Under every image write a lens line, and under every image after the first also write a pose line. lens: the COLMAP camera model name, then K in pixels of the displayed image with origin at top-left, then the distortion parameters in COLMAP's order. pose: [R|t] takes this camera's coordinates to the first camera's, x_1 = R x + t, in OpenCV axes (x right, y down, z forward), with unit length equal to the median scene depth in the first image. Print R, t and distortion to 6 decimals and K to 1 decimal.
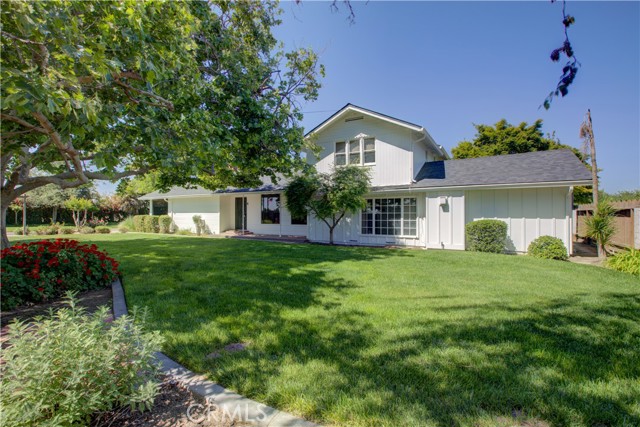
lens RADIAL K [[290.1, 0, 321.1], [0, 290.1, 213.9], [0, 0, 1]] dist [-0.003426, 0.000086]
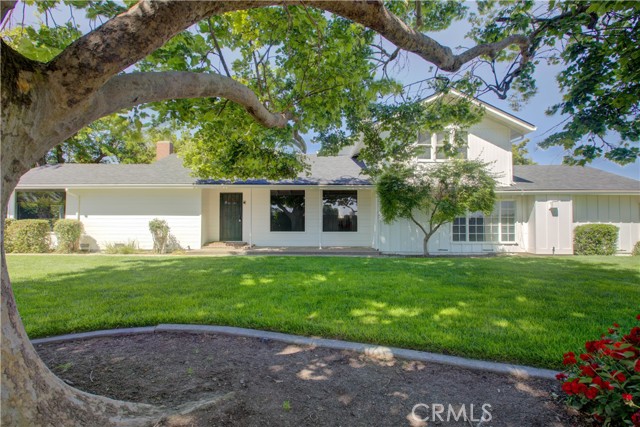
lens RADIAL K [[290.1, 0, 319.7], [0, 290.1, 214.0], [0, 0, 1]] dist [-0.003426, 0.000086]
pose [[0.866104, 0.009461, 0.499775, -0.644565], [-0.002964, 0.999901, -0.013790, 0.001304], [-0.499855, 0.010462, 0.866046, 0.468710]]
